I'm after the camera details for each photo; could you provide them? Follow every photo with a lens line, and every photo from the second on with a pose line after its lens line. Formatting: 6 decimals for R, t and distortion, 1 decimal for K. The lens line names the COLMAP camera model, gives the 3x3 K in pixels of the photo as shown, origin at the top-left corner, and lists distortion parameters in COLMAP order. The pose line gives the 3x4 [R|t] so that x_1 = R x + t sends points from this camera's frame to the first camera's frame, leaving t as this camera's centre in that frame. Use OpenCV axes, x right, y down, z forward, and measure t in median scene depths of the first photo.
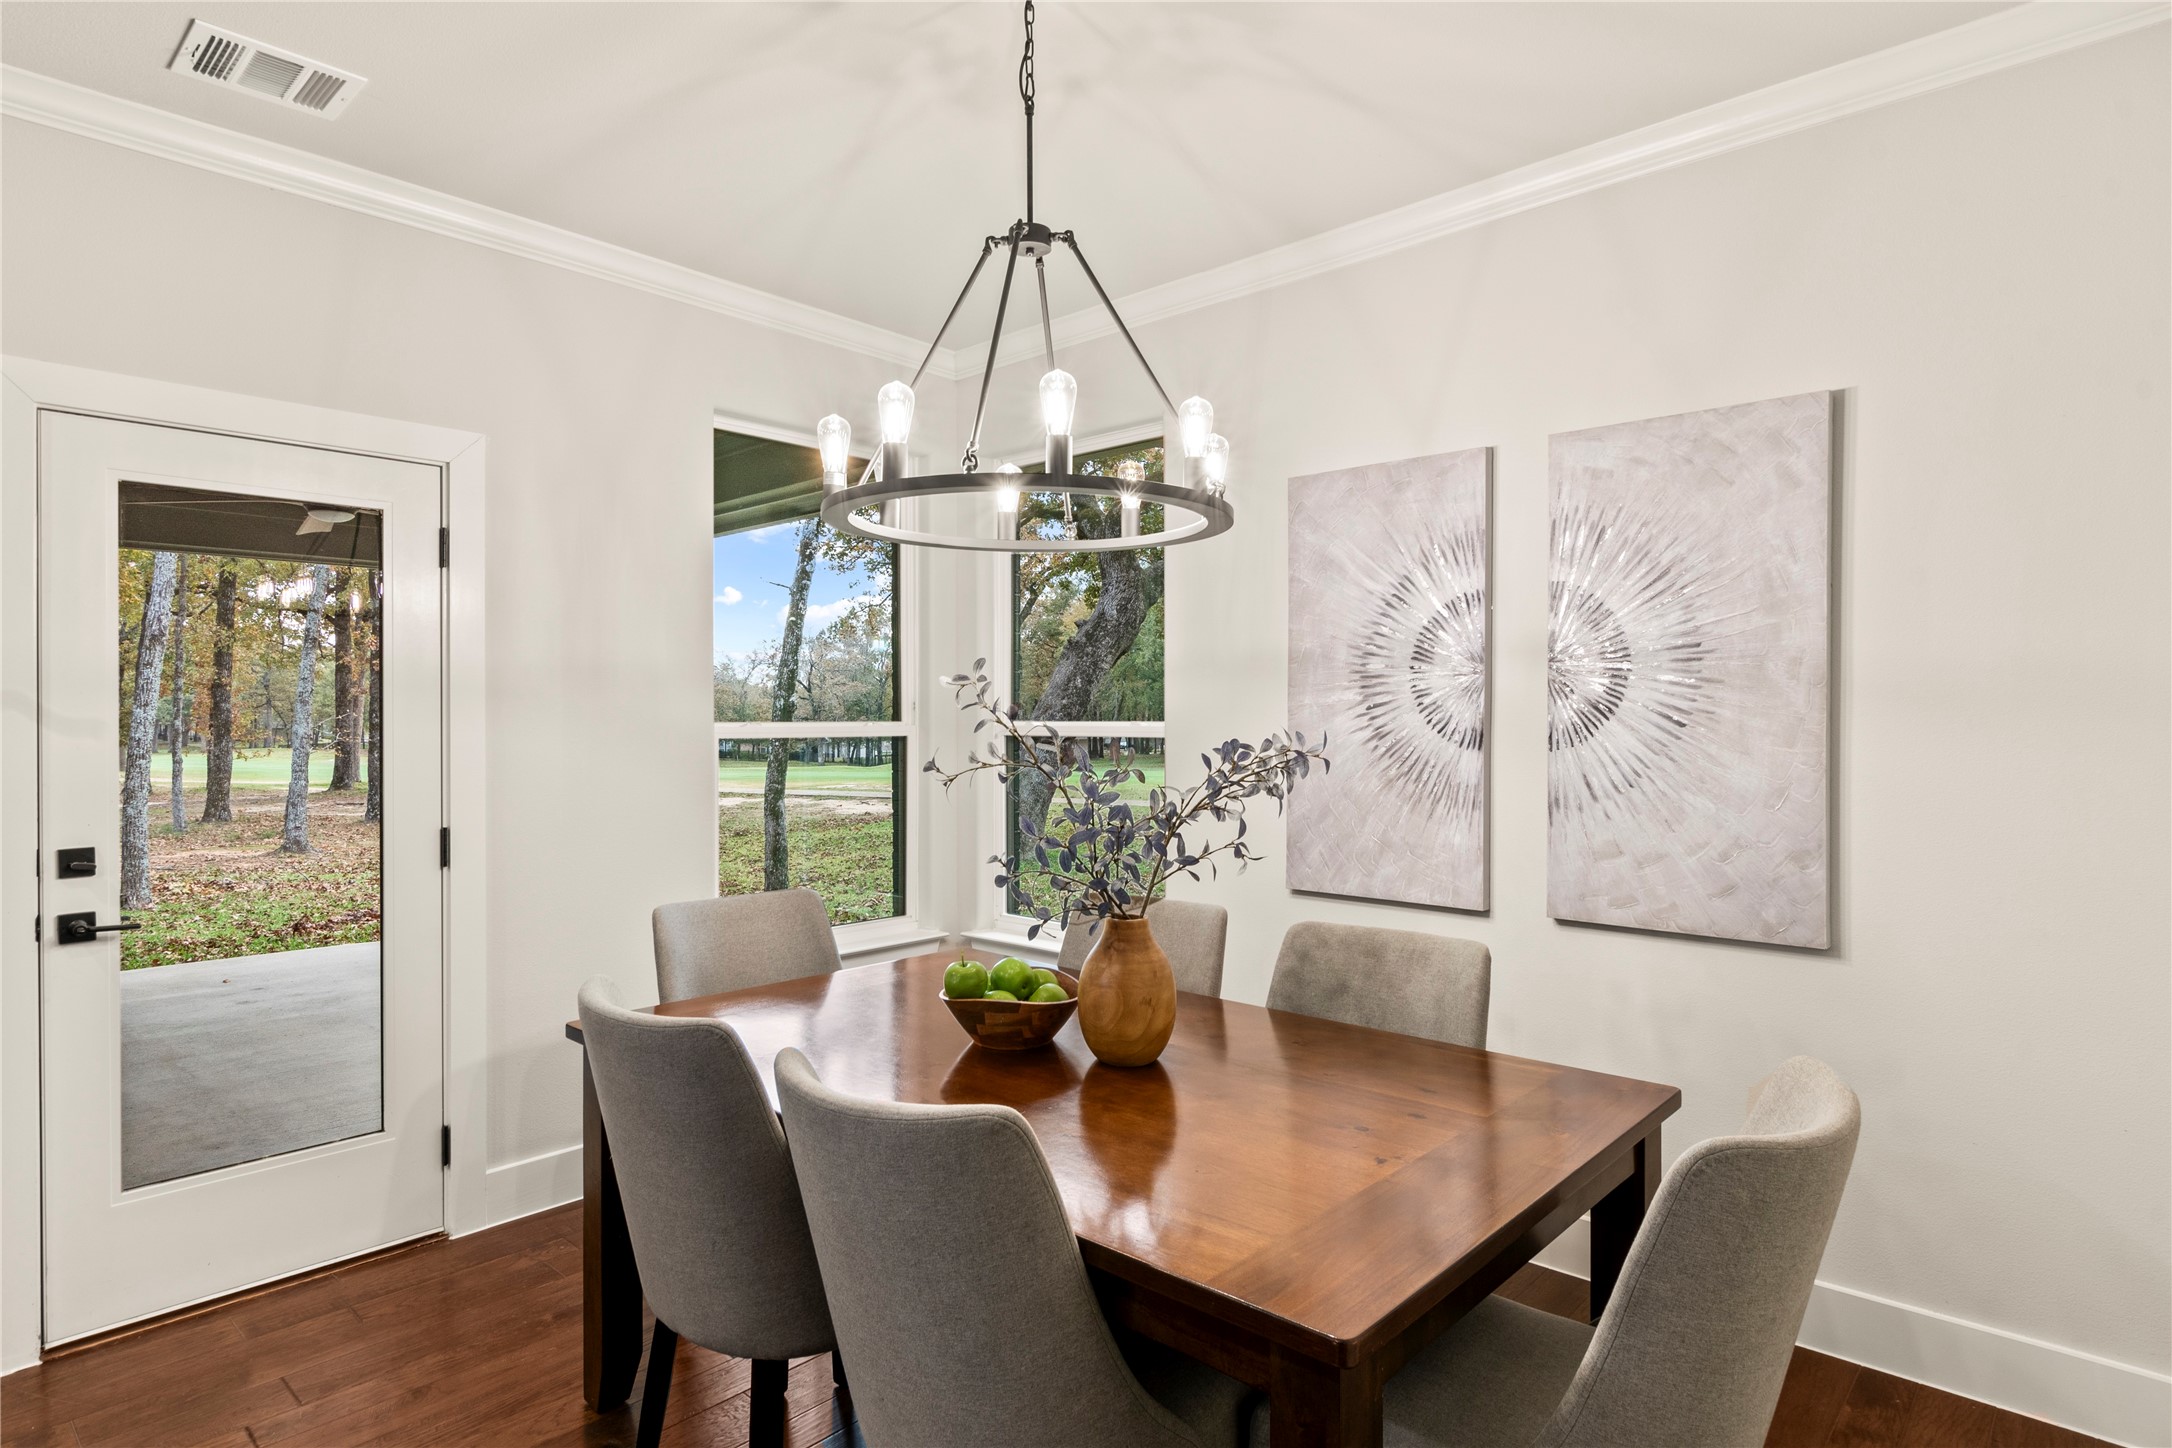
lens RADIAL K [[1160.4, 0, 1082.4], [0, 1160.4, 717.8], [0, 0, 1]] dist [-0.002644, -0.000198]
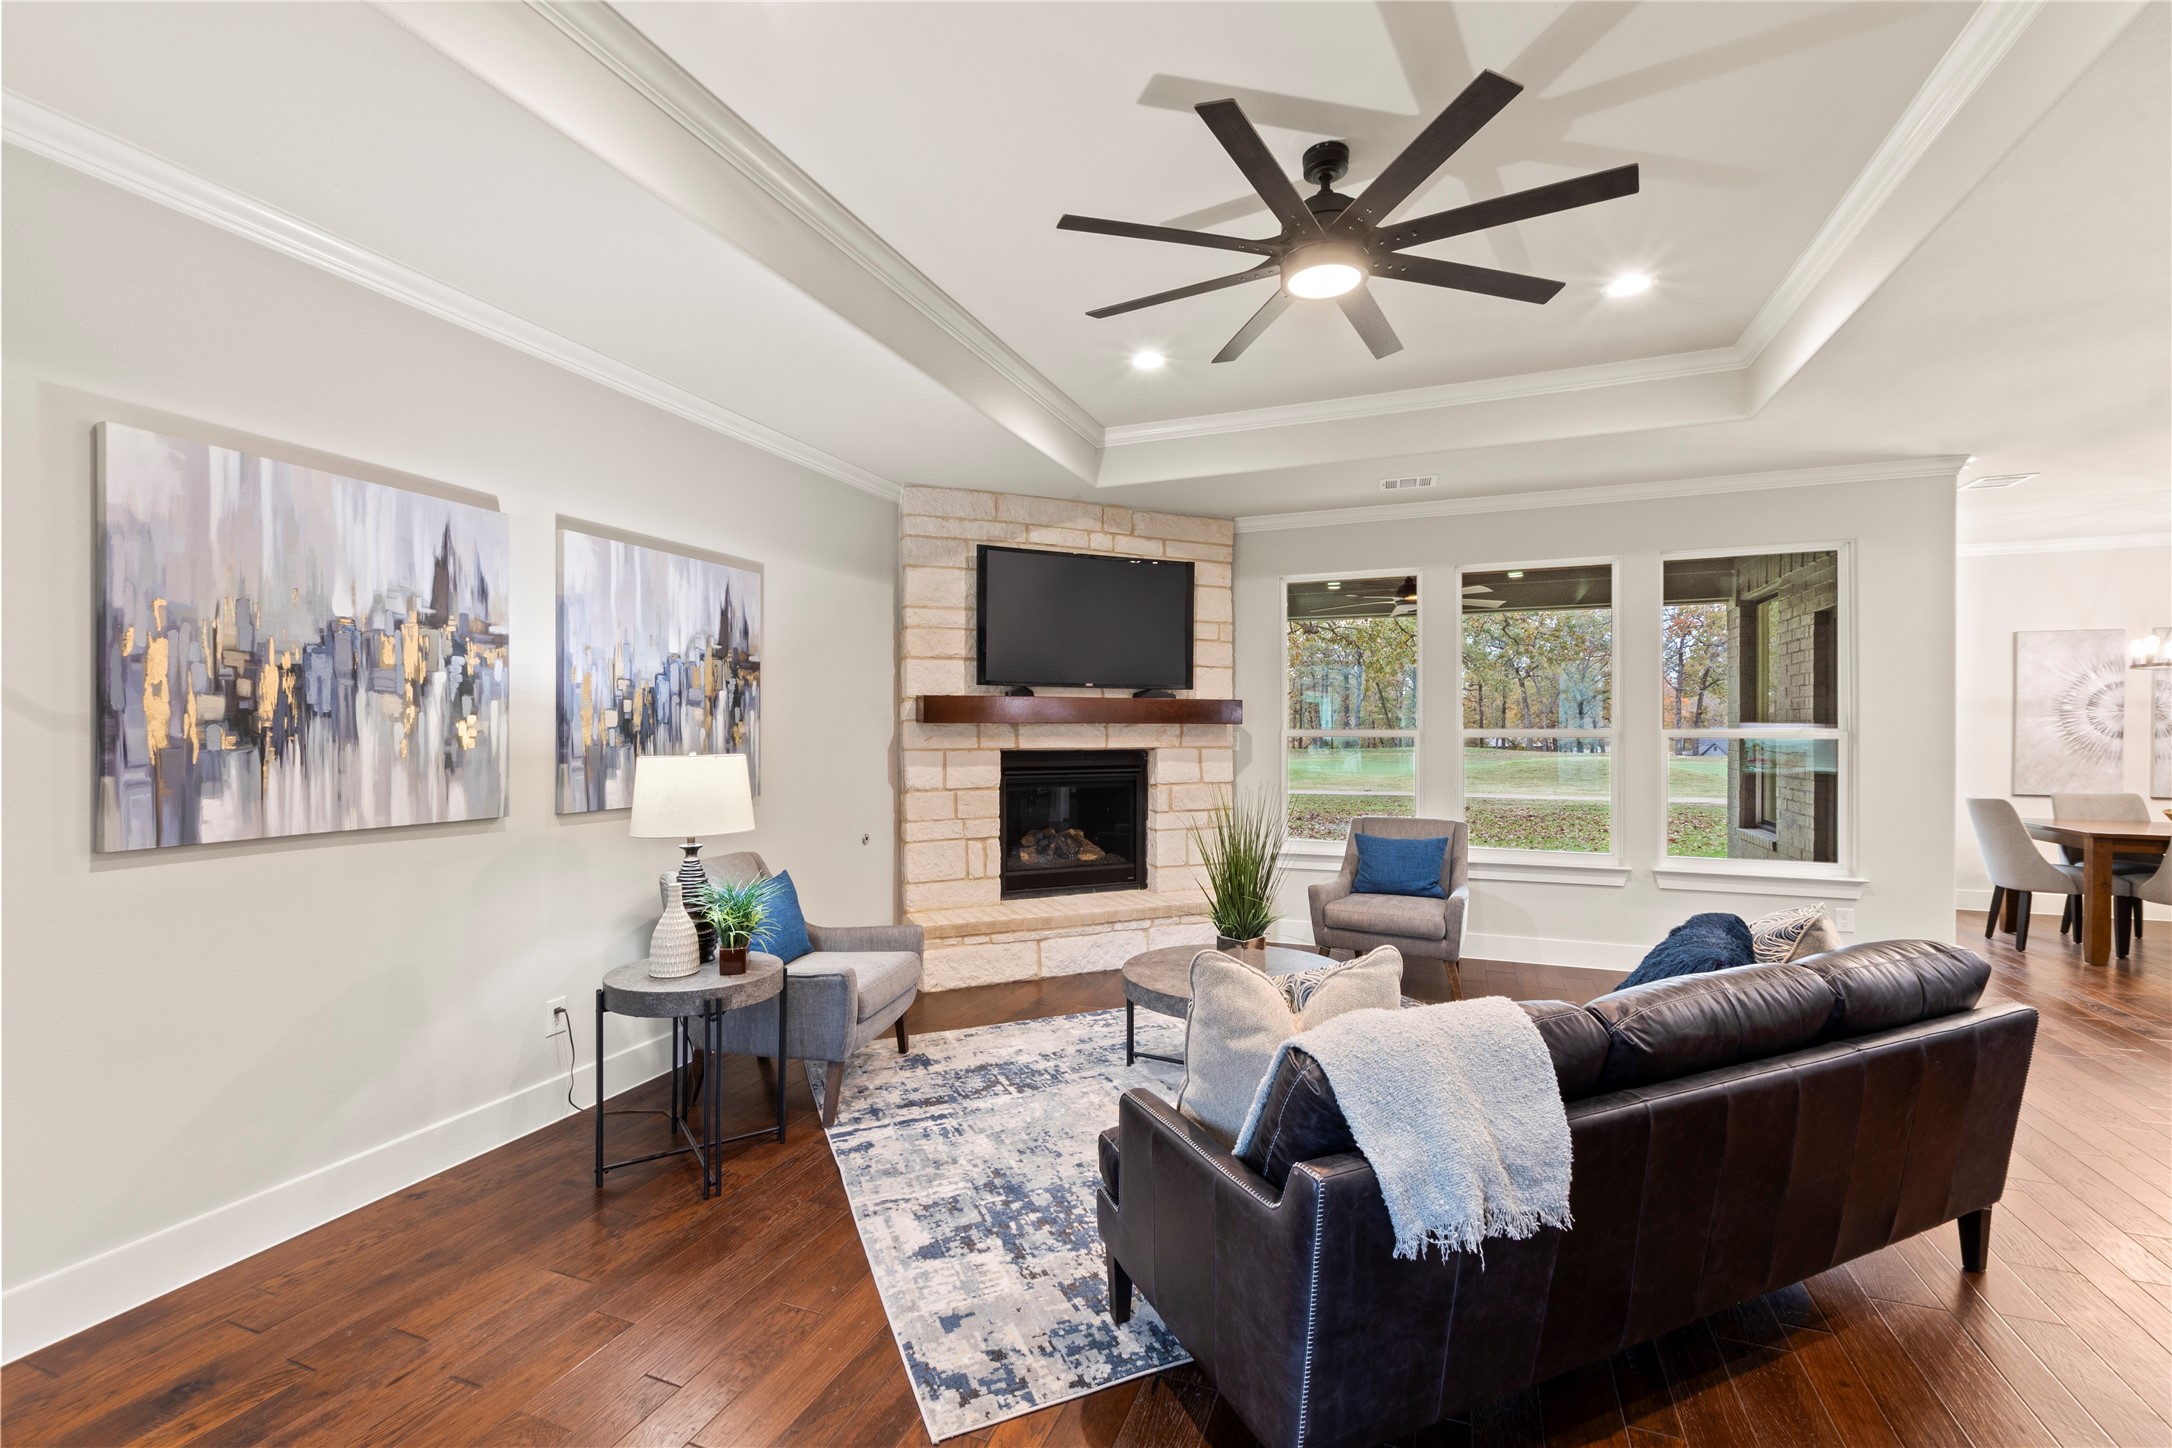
lens RADIAL K [[943.8, 0, 1092.0], [0, 943.8, 727.1], [0, 0, 1]] dist [-0.001176, 0.000081]
pose [[0.924064, -0.004722, 0.382208, -2.668711], [0.005121, 0.999987, -0.000027, -0.011563], [-0.382203, 0.001982, 0.924076, -0.134103]]
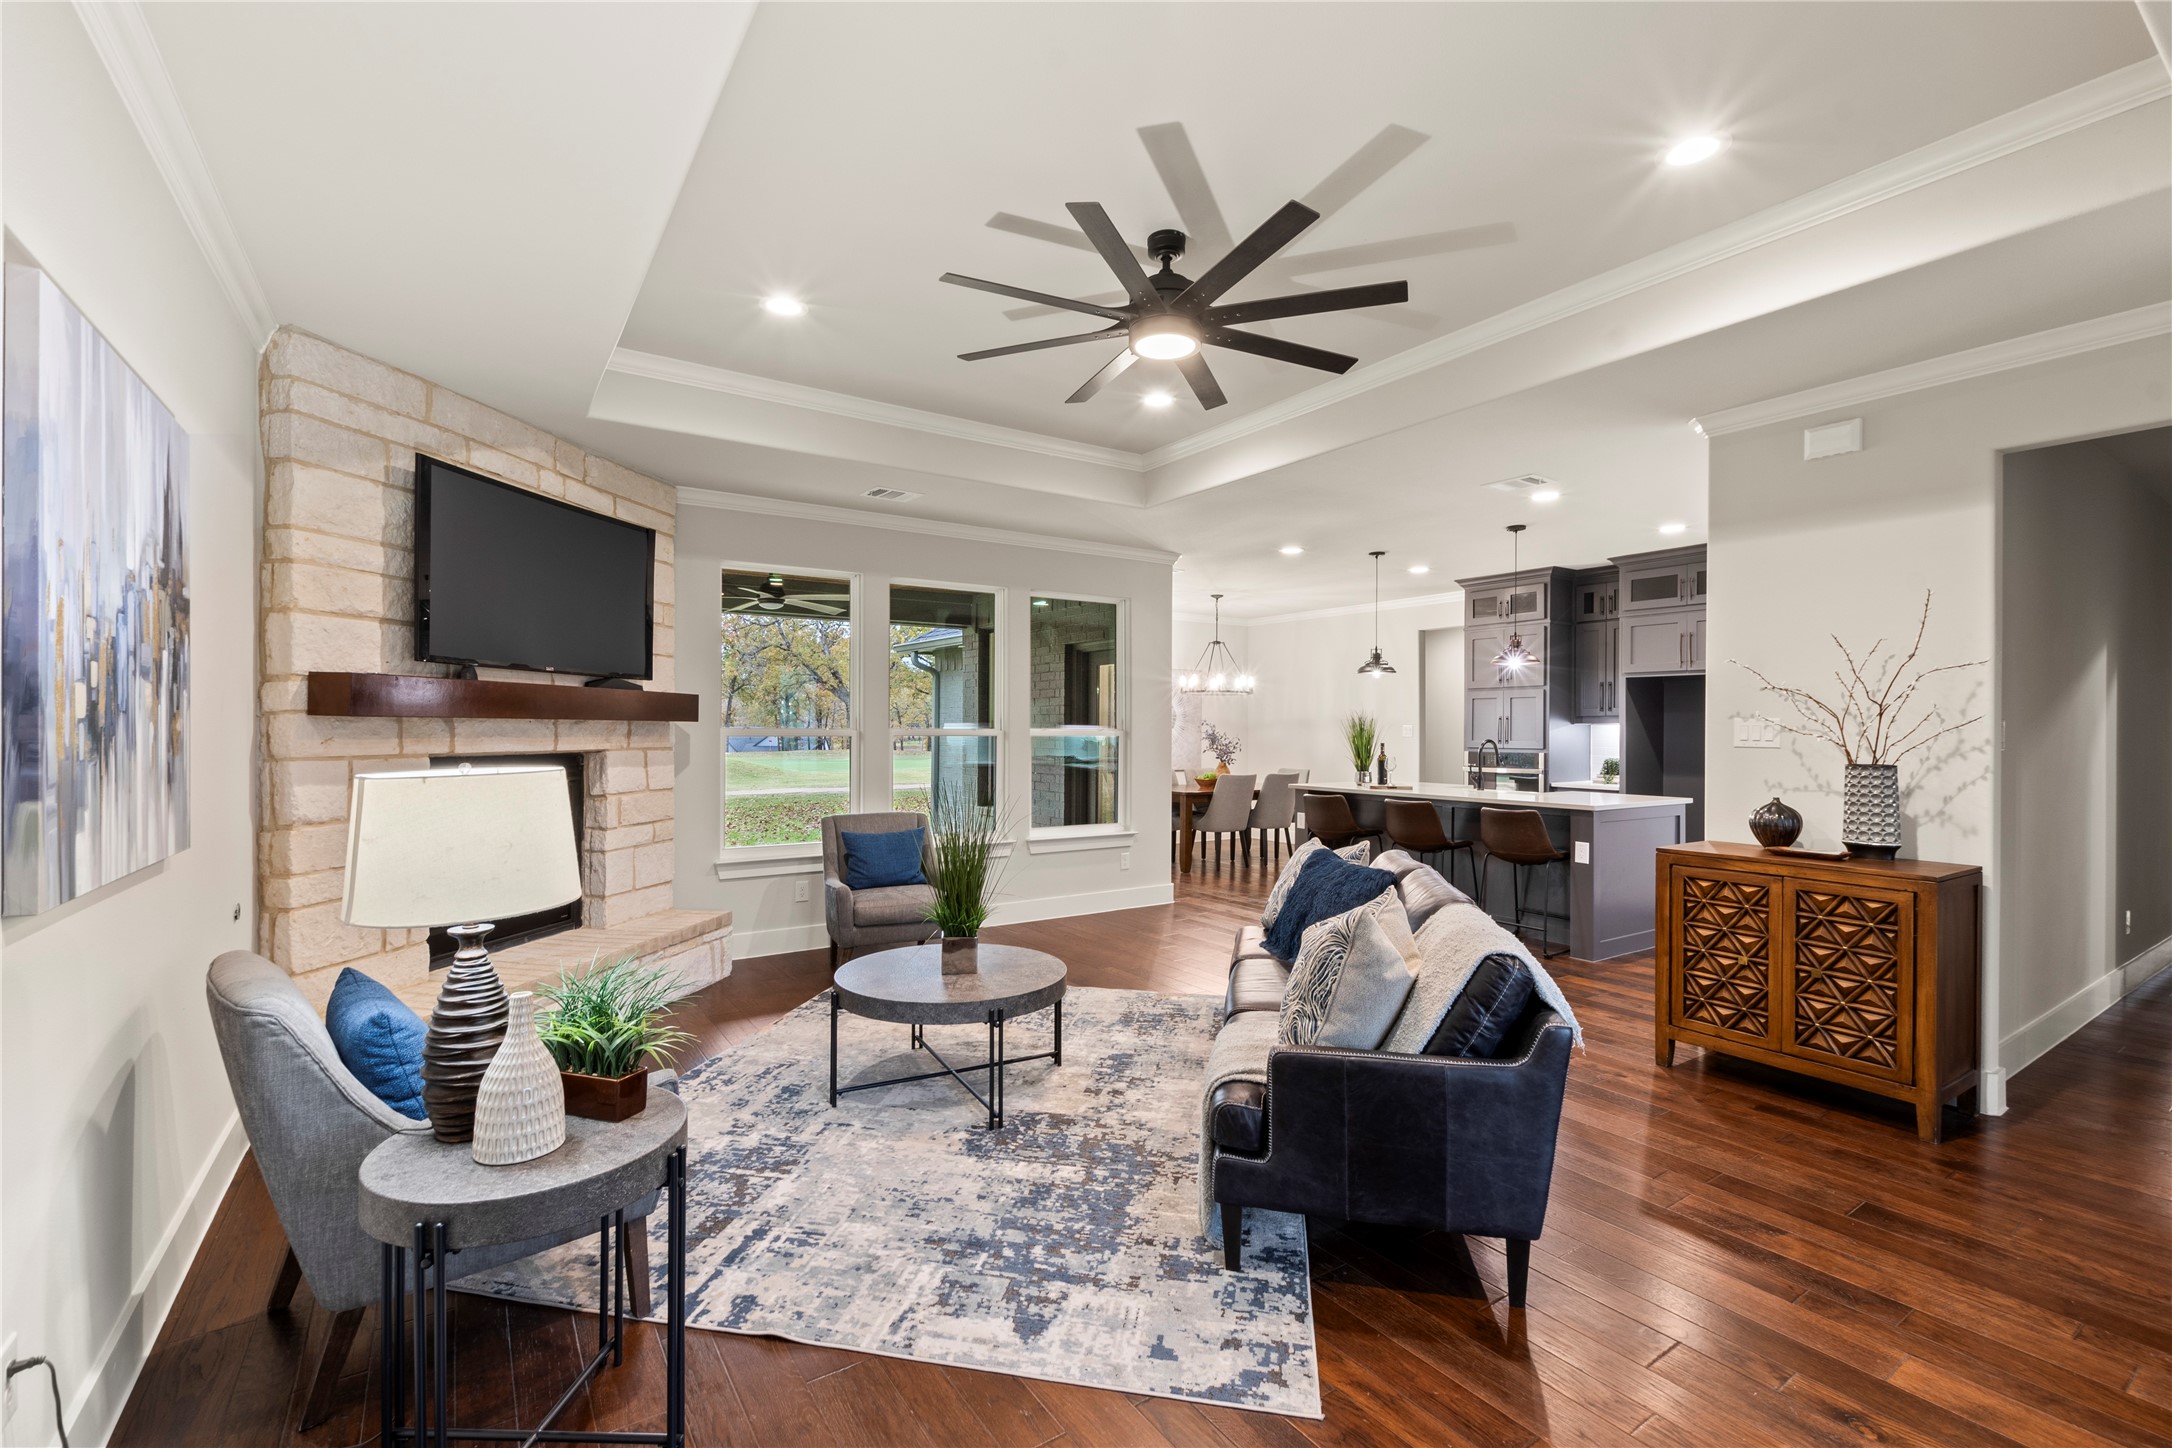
lens RADIAL K [[943.8, 0, 1091.8], [0, 943.8, 728.8], [0, 0, 1]] dist [-0.001176, 0.000081]
pose [[0.205022, -0.003979, 0.978749, -3.454928], [-0.004090, 0.999980, 0.004922, -0.016265], [-0.978749, -0.005012, 0.205002, 0.827407]]
